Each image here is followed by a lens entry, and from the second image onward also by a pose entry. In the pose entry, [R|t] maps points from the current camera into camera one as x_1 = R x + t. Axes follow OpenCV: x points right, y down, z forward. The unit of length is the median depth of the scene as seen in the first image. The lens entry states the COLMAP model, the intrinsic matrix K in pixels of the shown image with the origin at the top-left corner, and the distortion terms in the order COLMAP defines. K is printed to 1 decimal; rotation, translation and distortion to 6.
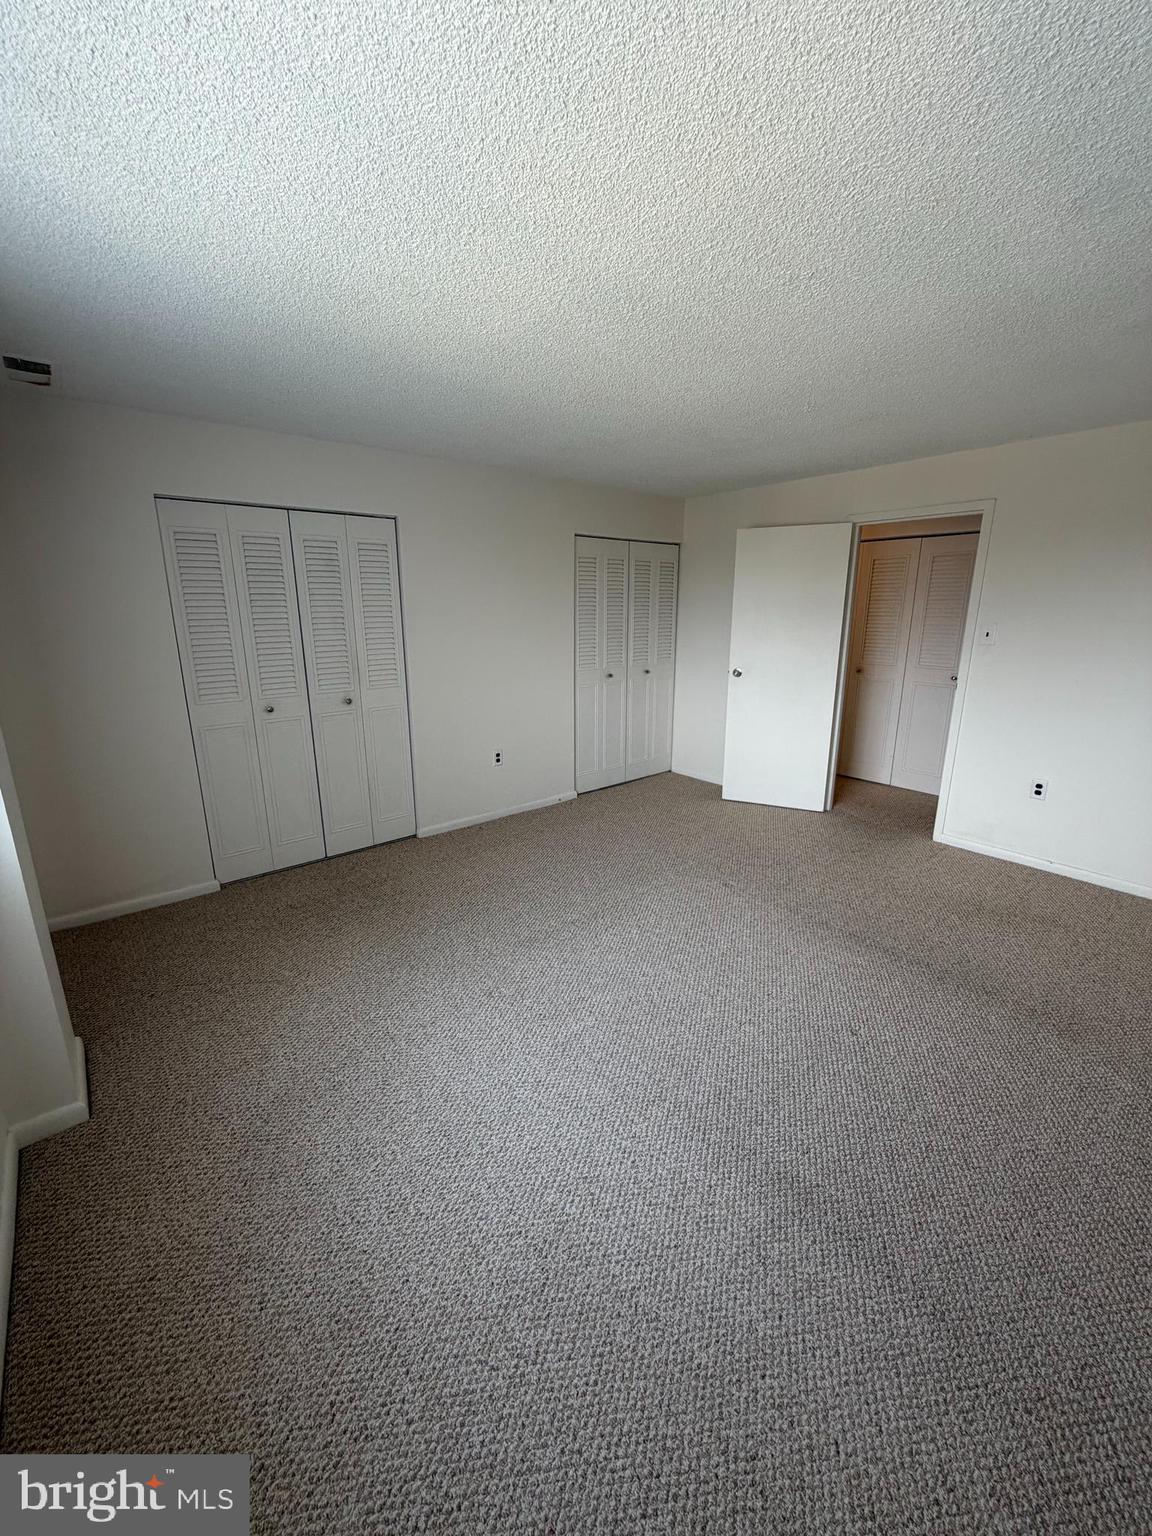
lens RADIAL K [[613.9, 0, 576.0], [0, 613.9, 768.0], [0, 0, 1]] dist [0.002608, 0.000247]
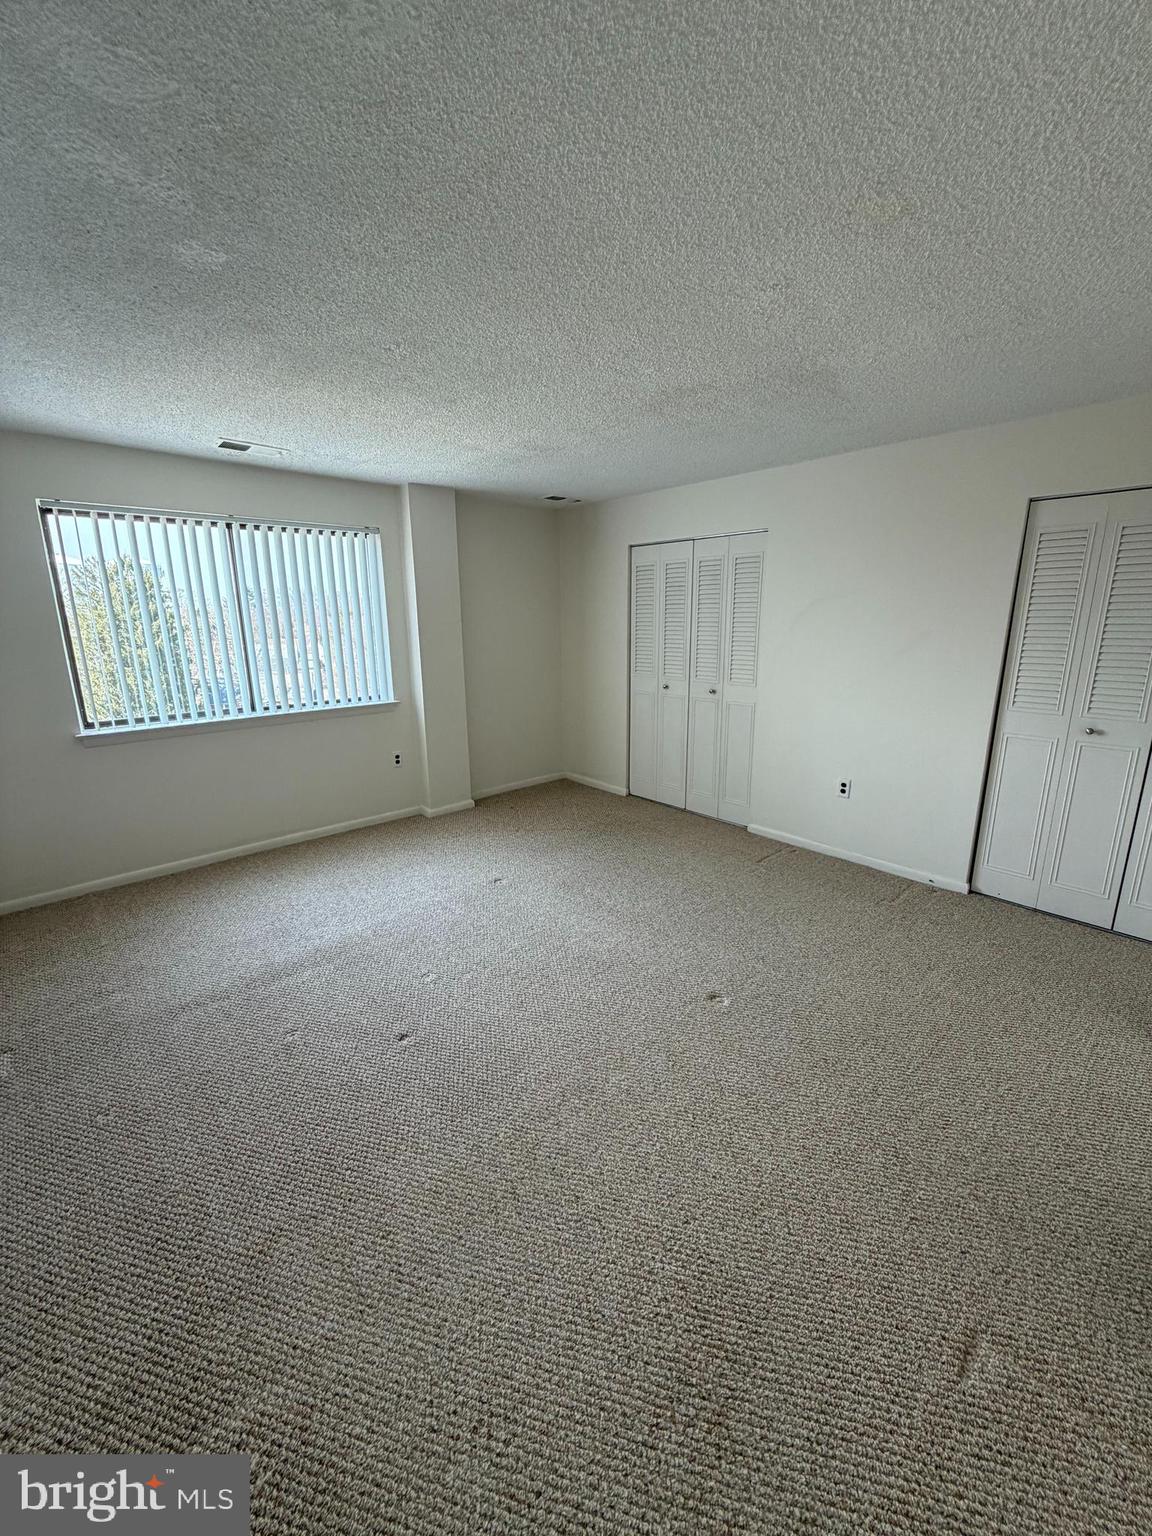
lens RADIAL K [[613.9, 0, 576.0], [0, 613.9, 768.0], [0, 0, 1]] dist [0.002608, 0.000247]
pose [[0.033416, 0.244733, -0.969014, 0.830738], [-0.249401, 0.940925, 0.229039, -0.177512], [0.967824, 0.234020, 0.092479, 0.668812]]
